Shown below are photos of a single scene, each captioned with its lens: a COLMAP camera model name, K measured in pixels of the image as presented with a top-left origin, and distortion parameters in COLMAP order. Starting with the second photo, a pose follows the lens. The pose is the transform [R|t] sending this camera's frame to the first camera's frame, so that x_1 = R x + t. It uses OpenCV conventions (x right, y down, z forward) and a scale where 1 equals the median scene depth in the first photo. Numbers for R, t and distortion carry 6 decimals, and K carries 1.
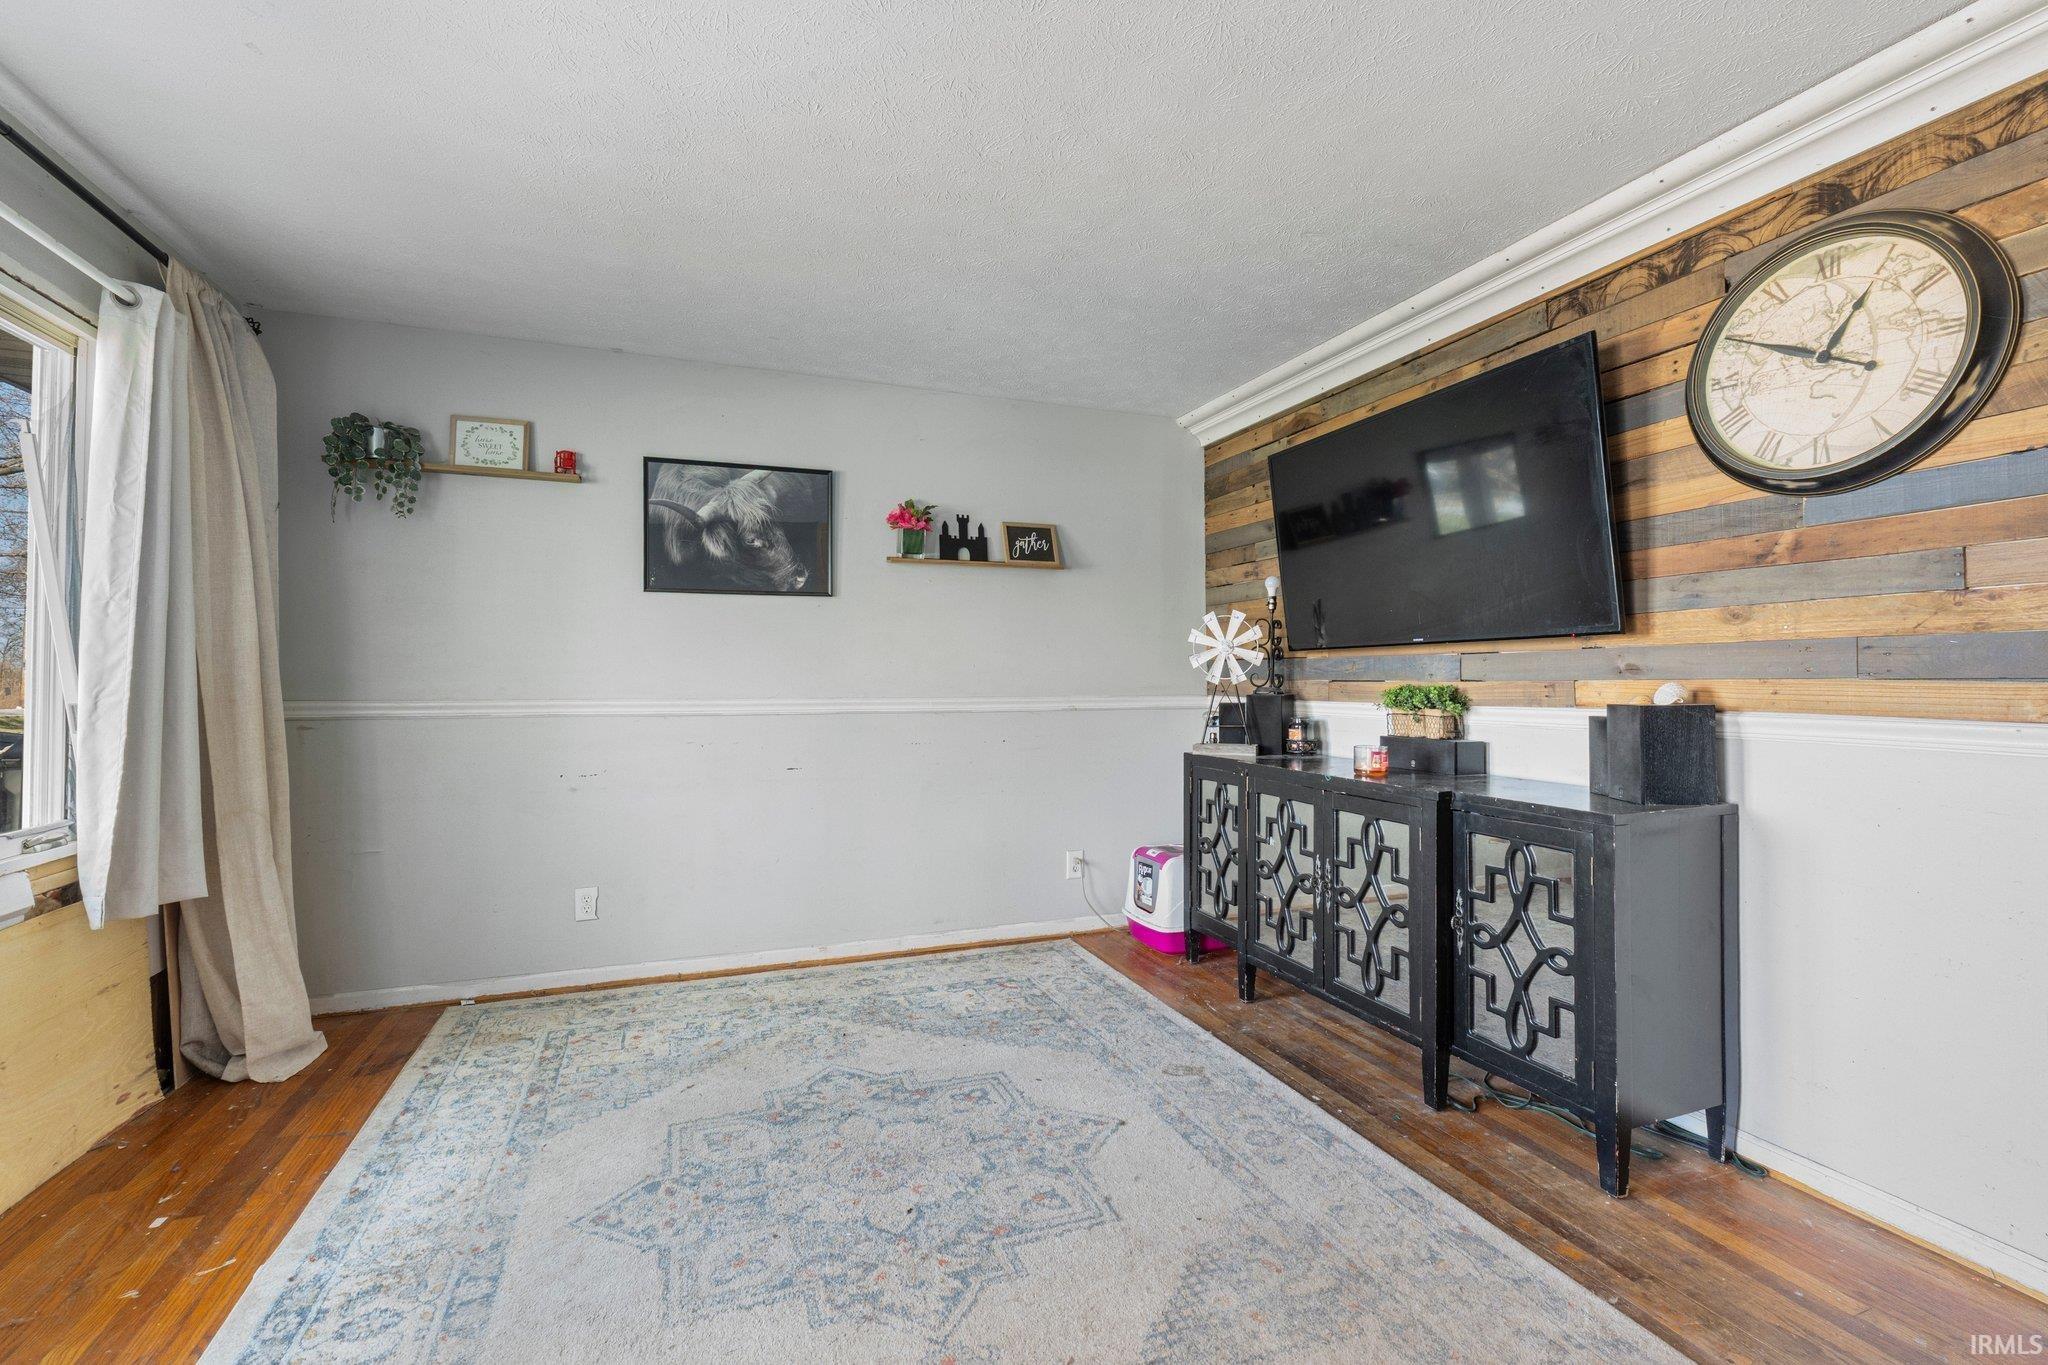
lens RADIAL K [[886.9, 0, 1019.2], [0, 886.9, 674.4], [0, 0, 1]] dist [-0.006659, -0.000277]
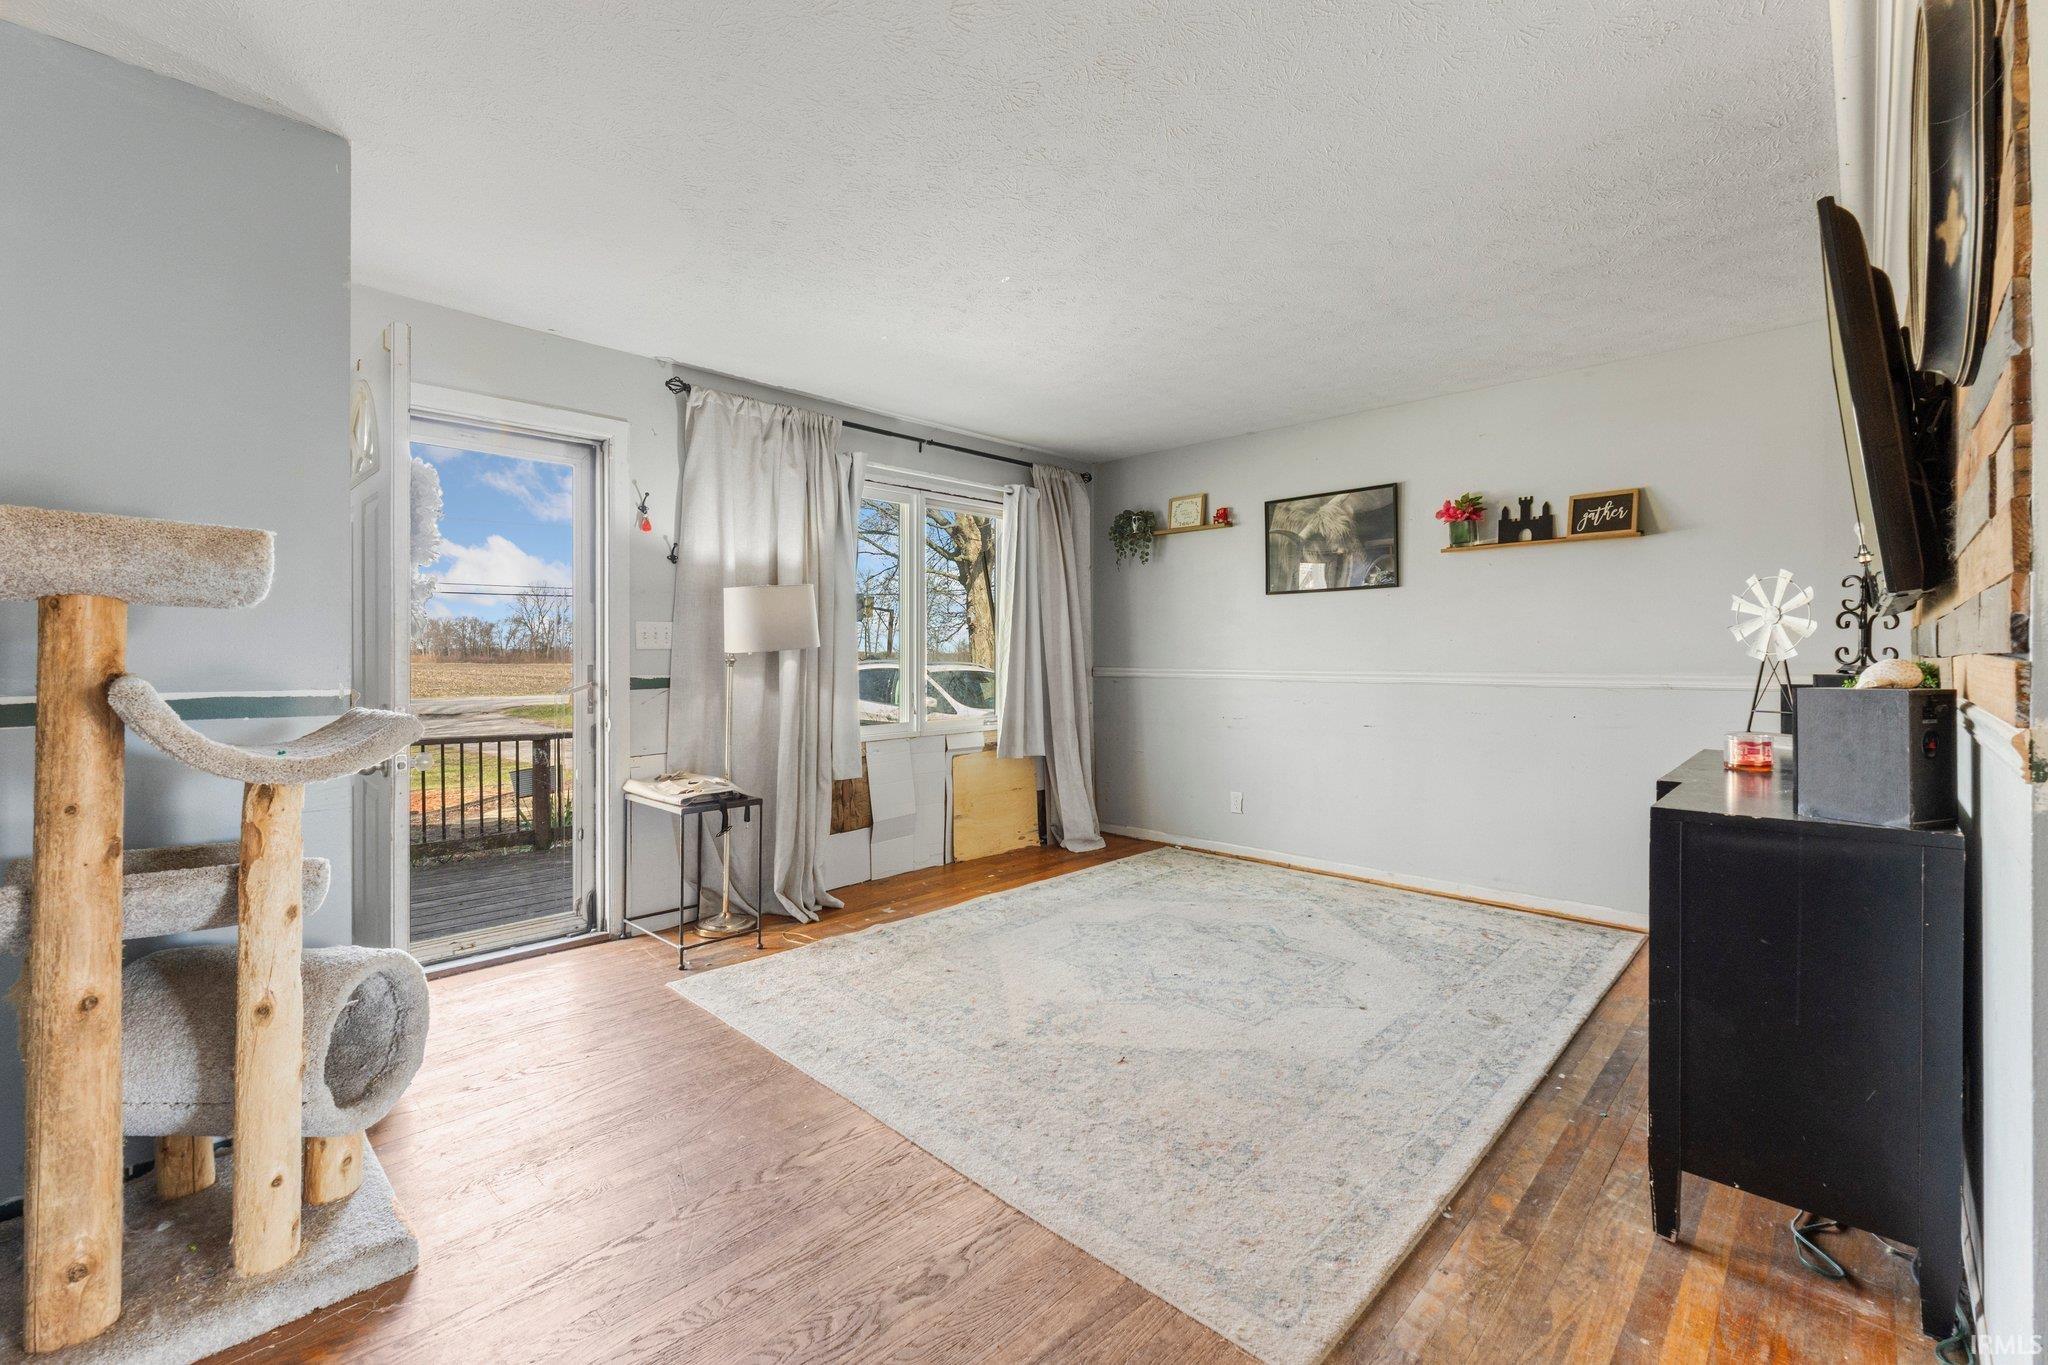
lens RADIAL K [[862.2, 0, 1009.3], [0, 862.2, 676.6], [0, 0, 1]] dist [-0.002580, -0.000824]
pose [[0.414287, 0.021249, -0.909898, 0.736419], [0.005847, 0.999645, 0.026007, 0.001206], [0.910127, -0.016095, 0.414016, 0.032048]]
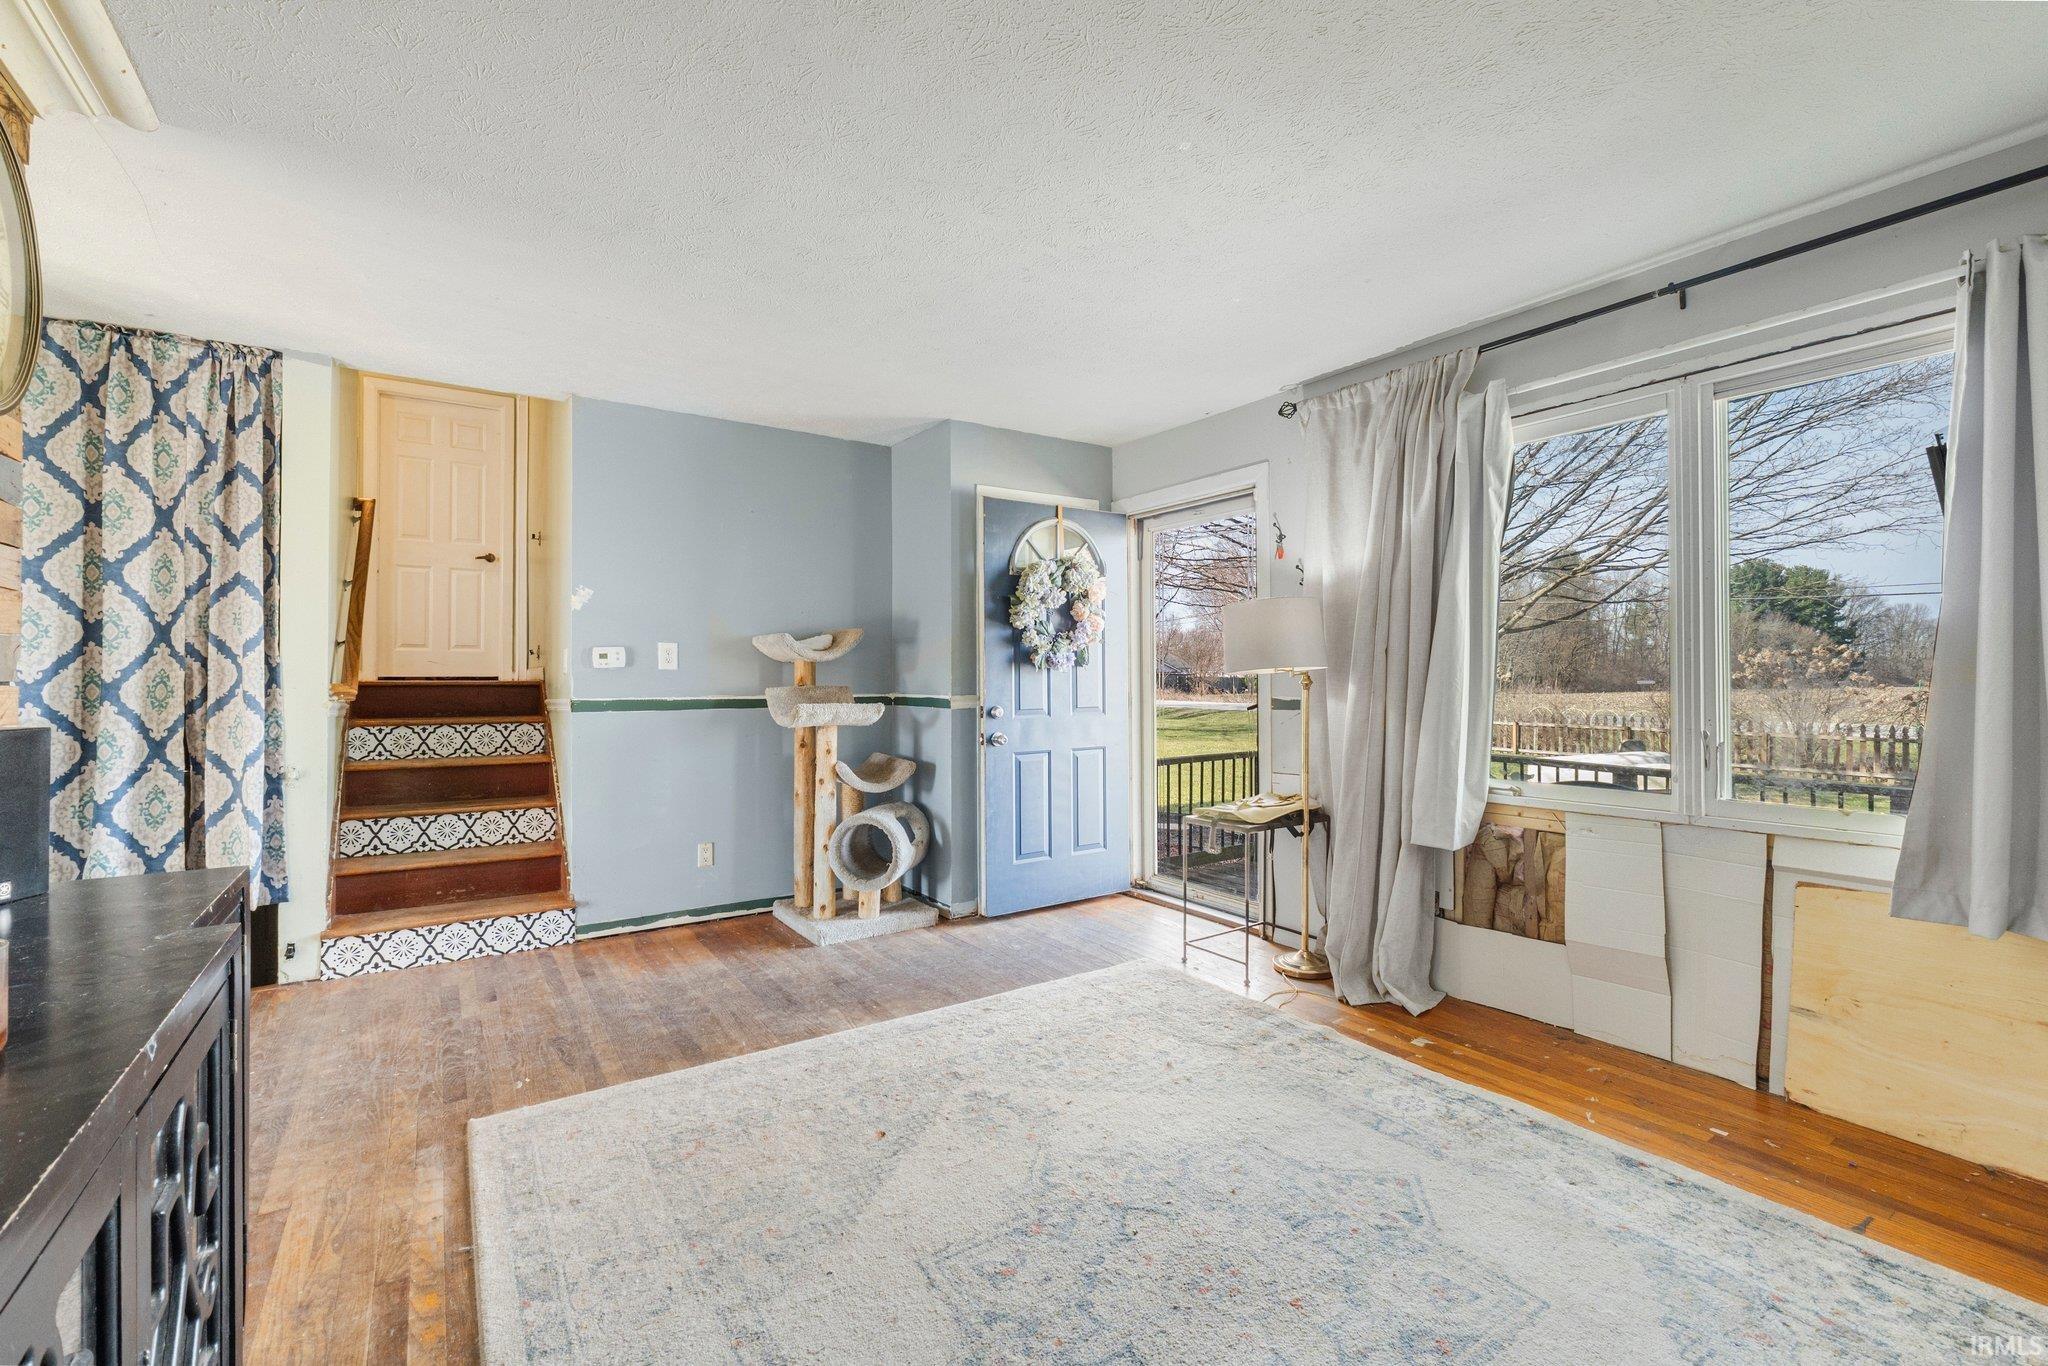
lens RADIAL K [[865.6, 0, 1020.4], [0, 865.6, 678.5], [0, 0, 1]] dist [-0.003958, -0.000246]
pose [[-0.971864, 0.001169, -0.235538, 0.132745], [0.001753, 0.999996, -0.002270, 0.003849], [0.235535, -0.002619, -0.971862, 1.146663]]
